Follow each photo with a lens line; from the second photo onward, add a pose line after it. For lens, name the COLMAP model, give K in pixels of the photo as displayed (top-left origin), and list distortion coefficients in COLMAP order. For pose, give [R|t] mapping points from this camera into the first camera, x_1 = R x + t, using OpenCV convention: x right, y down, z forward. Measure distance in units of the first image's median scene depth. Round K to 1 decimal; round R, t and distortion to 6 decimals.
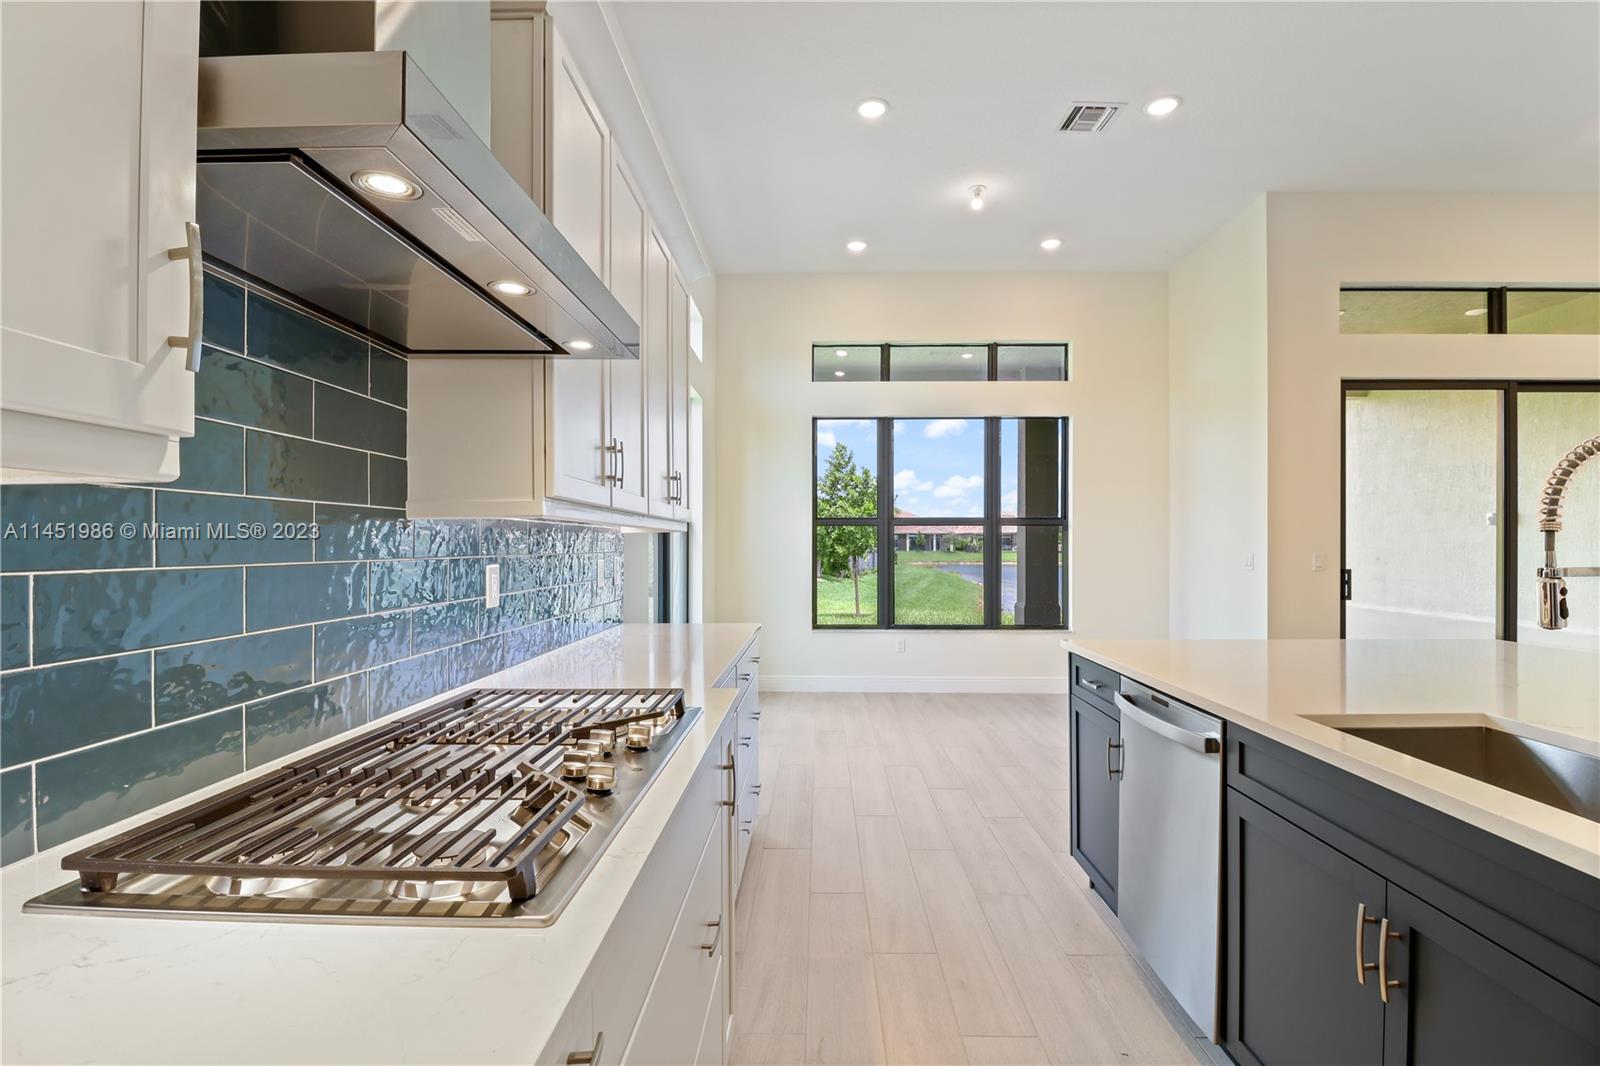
lens RADIAL K [[761.4, 0, 797.7], [0, 761.4, 561.1], [0, 0, 1]] dist [-0.005865, -0.001256]
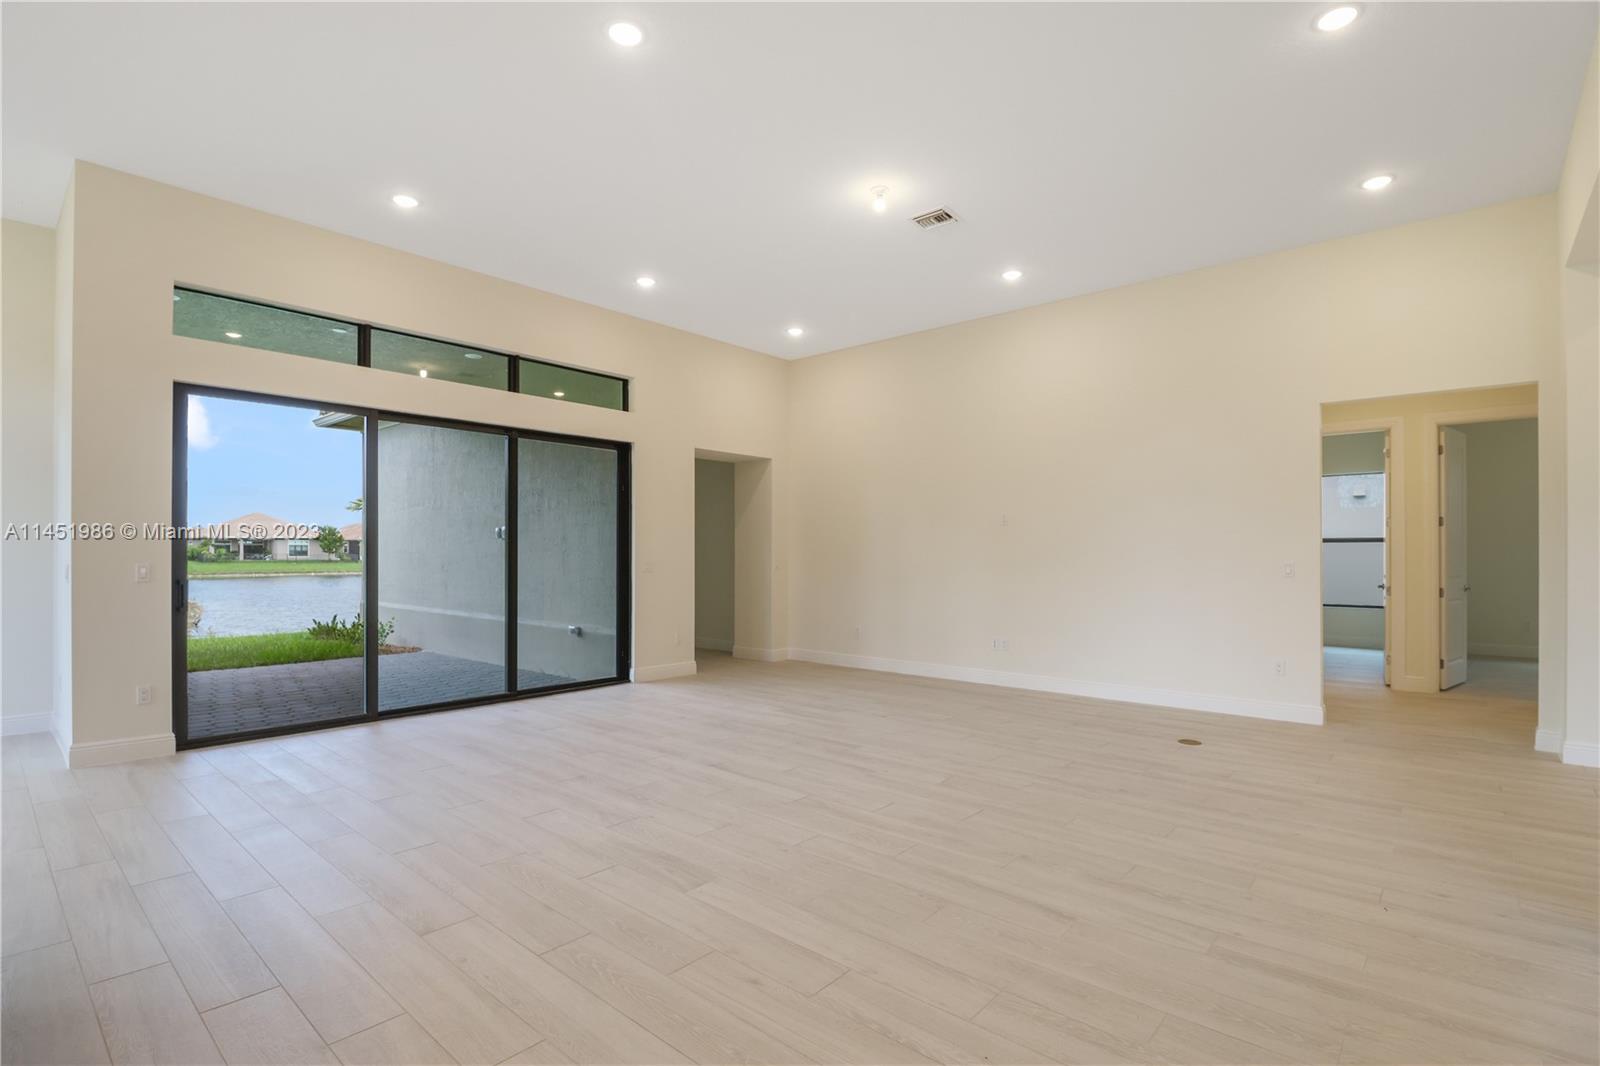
lens RADIAL K [[753.2, 0, 802.8], [0, 753.2, 540.0], [0, 0, 1]] dist [-0.002430, -0.012642]
pose [[0.643352, 0.018277, 0.765353, 0.430173], [0.013400, 0.999293, -0.035128, 0.005559], [-0.765454, 0.032855, 0.642652, -0.175474]]
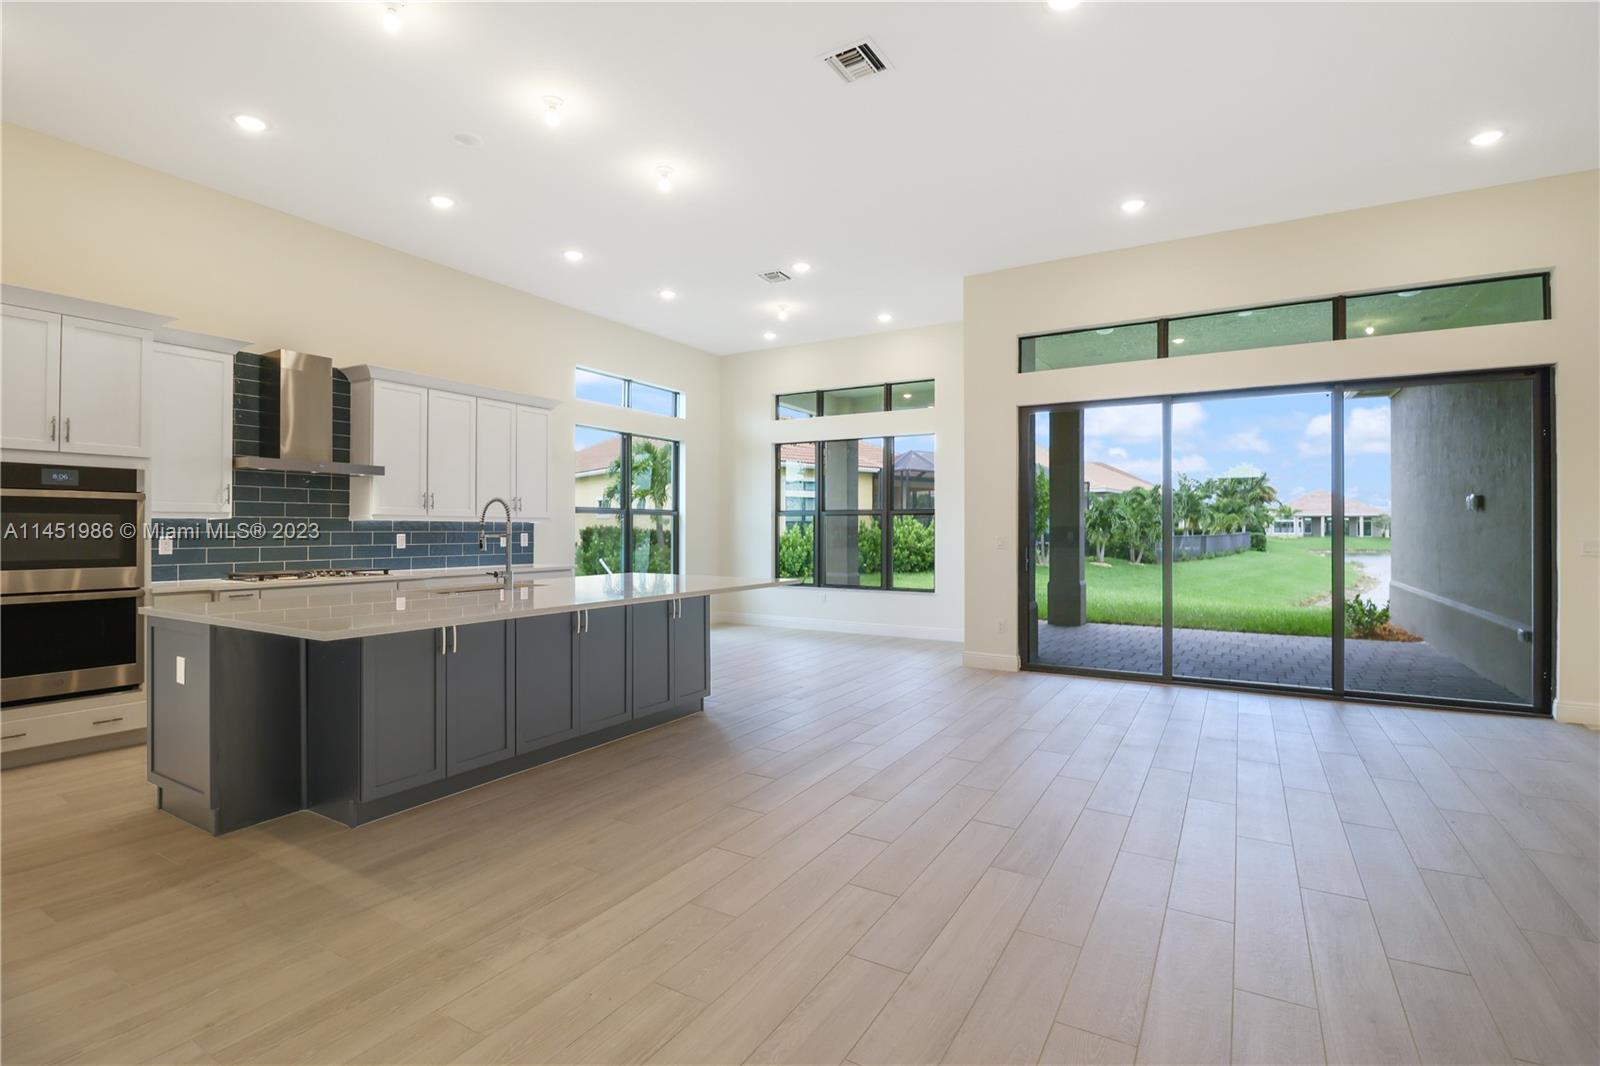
lens RADIAL K [[743.5, 0, 801.8], [0, 743.5, 524.4], [0, 0, 1]] dist [-0.002381, -0.012795]
pose [[0.869296, -0.000201, -0.494291, 0.874592], [-0.013437, 0.999621, -0.024037, 0.006381], [0.494109, 0.027537, 0.868964, -0.279135]]
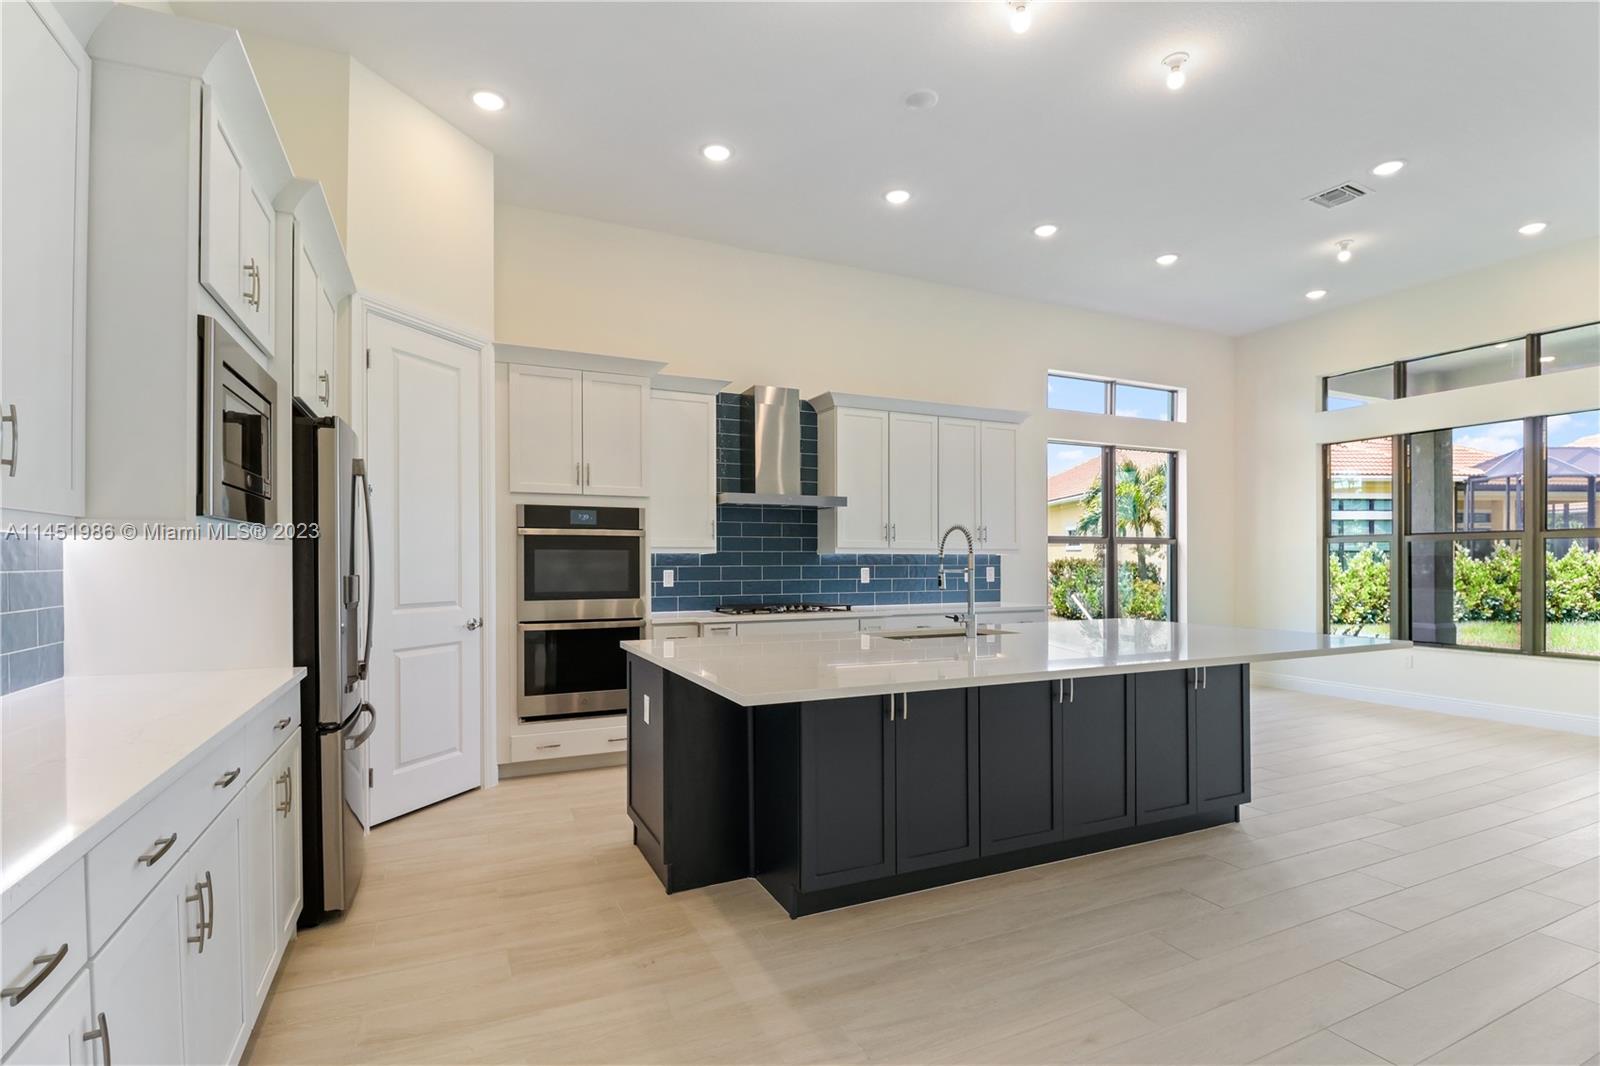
lens RADIAL K [[761.4, 0, 797.7], [0, 761.4, 561.1], [0, 0, 1]] dist [-0.005865, -0.001256]
pose [[0.433313, 0.000316, -0.901244, 0.749214], [-0.018051, 0.999802, -0.008329, 0.003328], [0.901063, 0.019877, 0.433233, -0.173366]]
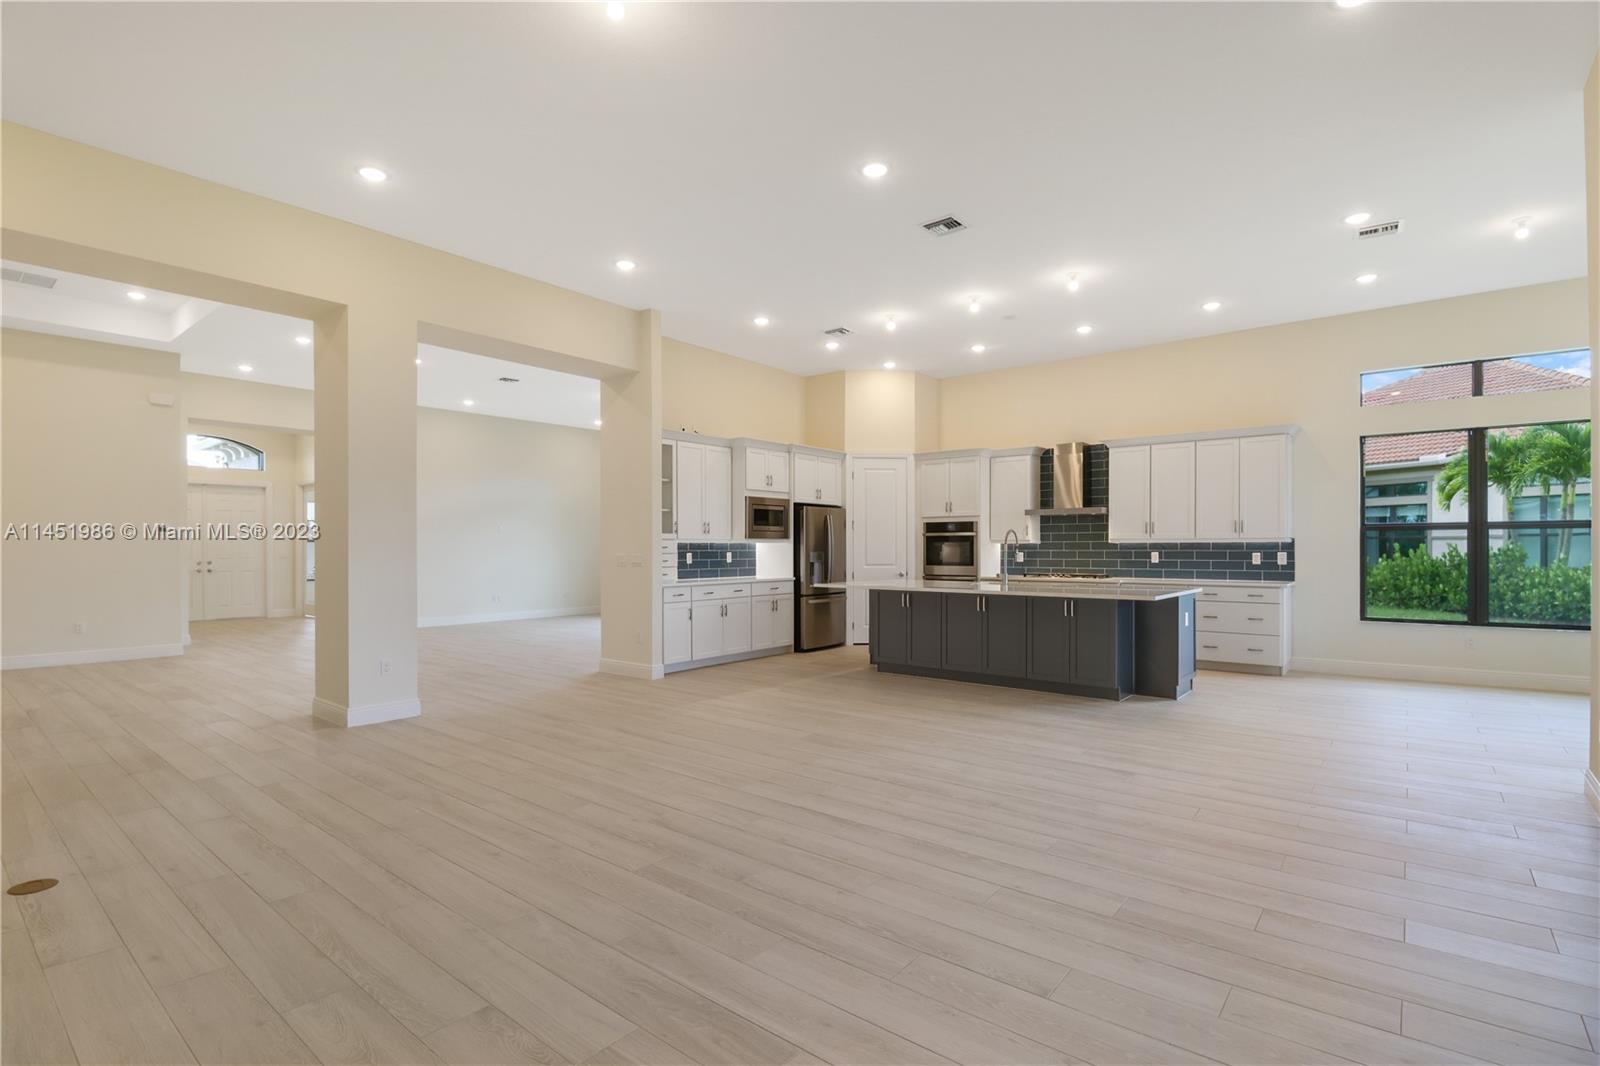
lens RADIAL K [[755.7, 0, 796.8], [0, 755.7, 551.6], [0, 0, 1]] dist [0.000006, -0.012535]
pose [[-0.618179, 0.005371, -0.786019, 1.442560], [-0.013858, 0.999747, 0.017730, -0.014940], [0.785915, 0.021853, -0.617948, 0.710087]]
